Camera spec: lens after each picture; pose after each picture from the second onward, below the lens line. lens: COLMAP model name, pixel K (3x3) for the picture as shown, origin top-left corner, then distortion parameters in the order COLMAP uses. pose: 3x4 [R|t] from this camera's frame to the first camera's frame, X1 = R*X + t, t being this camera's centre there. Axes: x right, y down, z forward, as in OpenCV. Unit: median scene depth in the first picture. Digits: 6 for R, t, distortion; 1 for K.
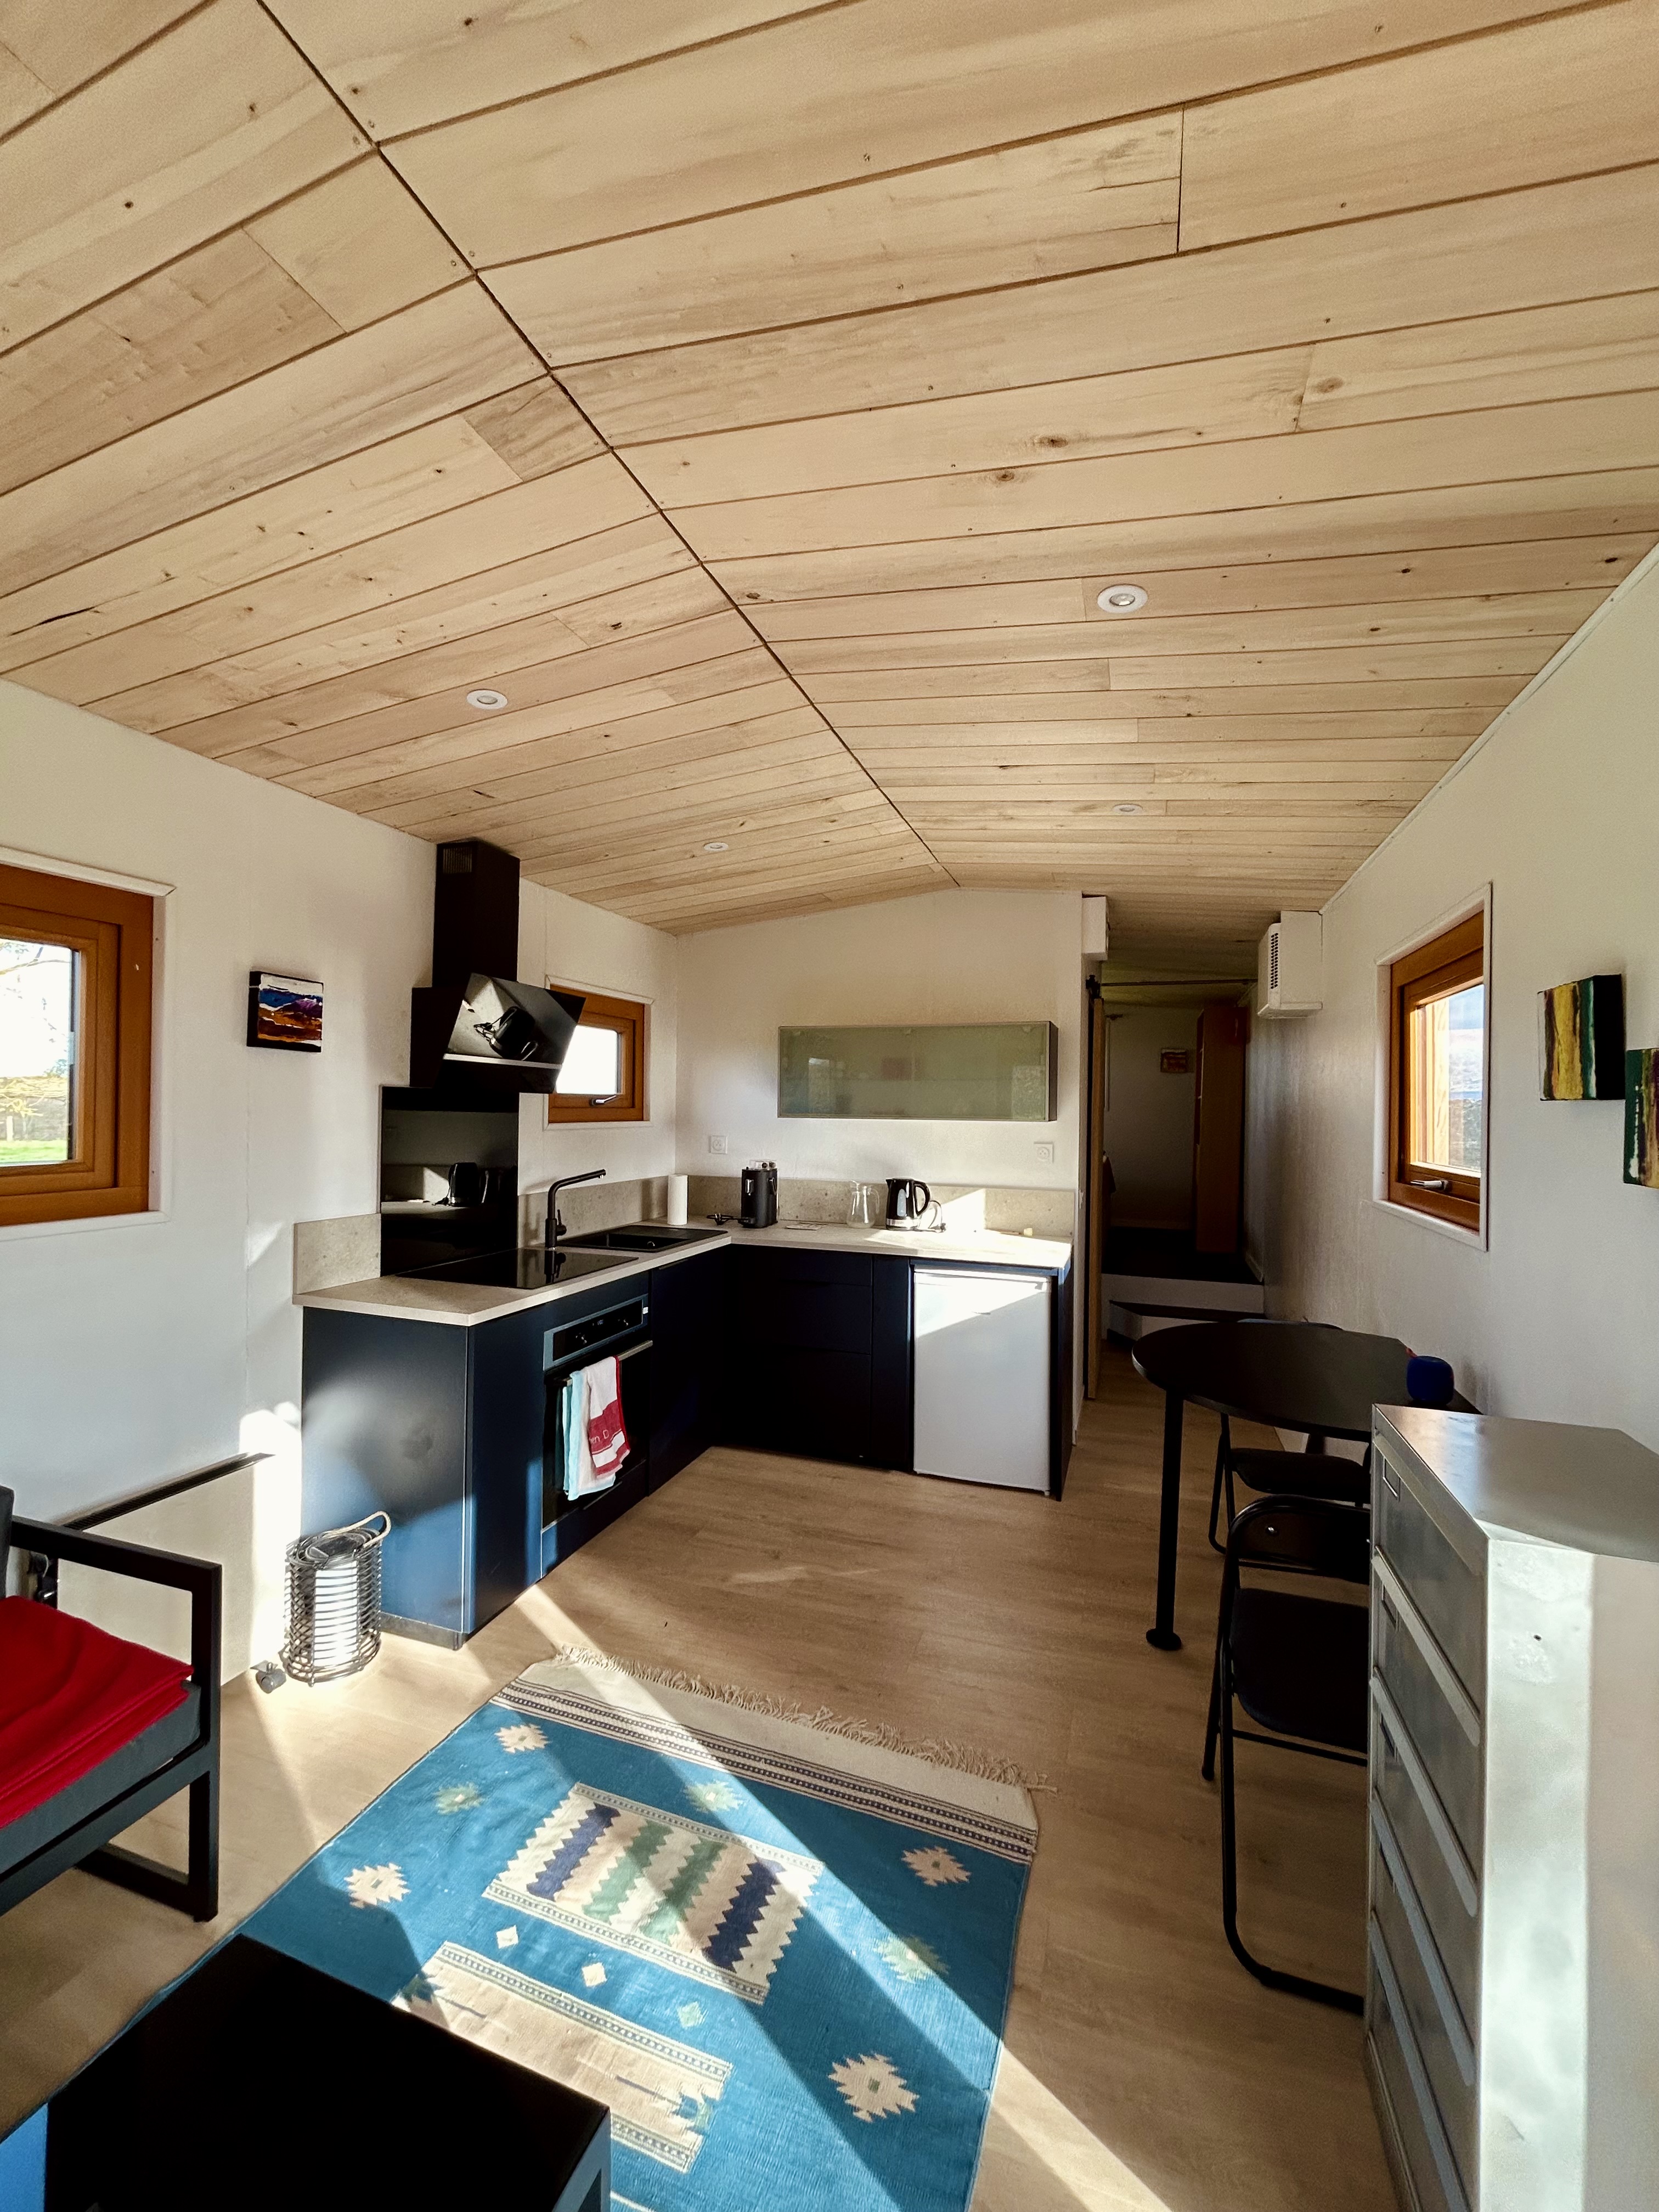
lens RADIAL K [[891.6, 0, 846.4], [0, 891.6, 1103.2], [0, 0, 1]] dist [-0.003157, -0.000770]
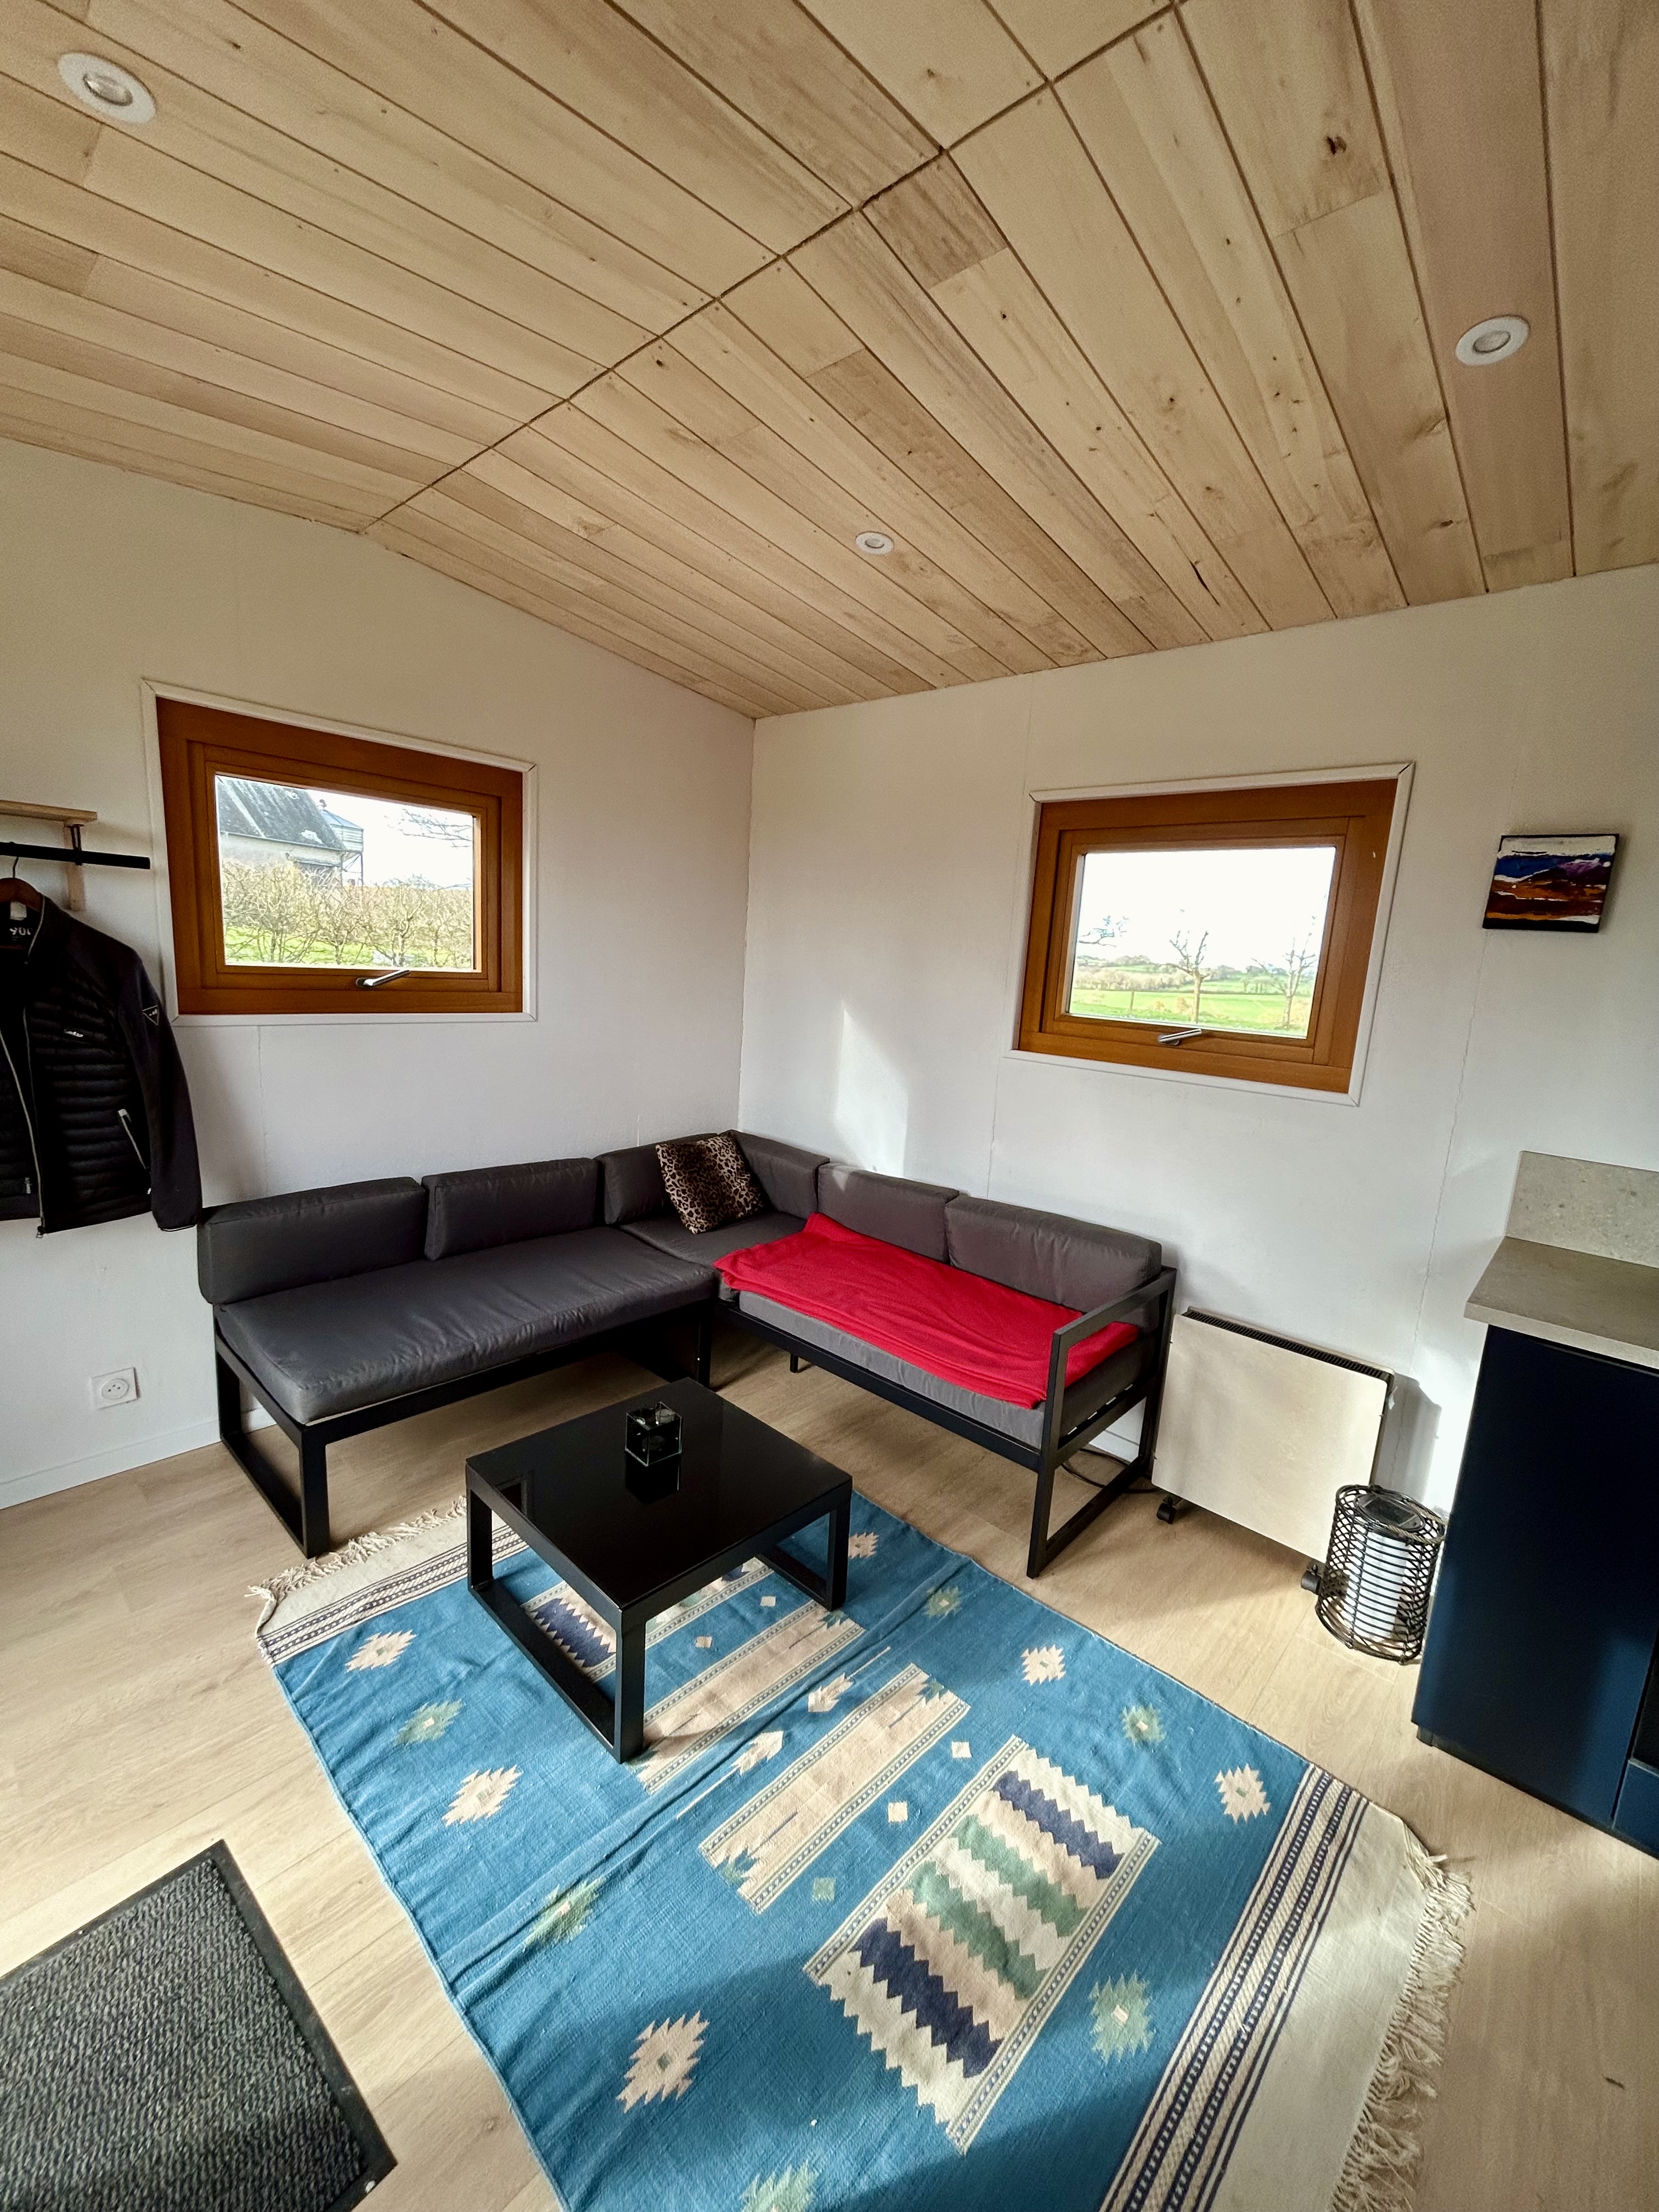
lens RADIAL K [[891.6, 0, 839.0], [0, 891.6, 1106.8], [0, 0, 1]] dist [-0.003157, -0.000770]
pose [[-0.409928, 0.110145, -0.905443, 0.345368], [-0.068260, 0.986194, 0.150872, 0.016642], [0.909560, 0.123652, -0.396750, 0.737096]]
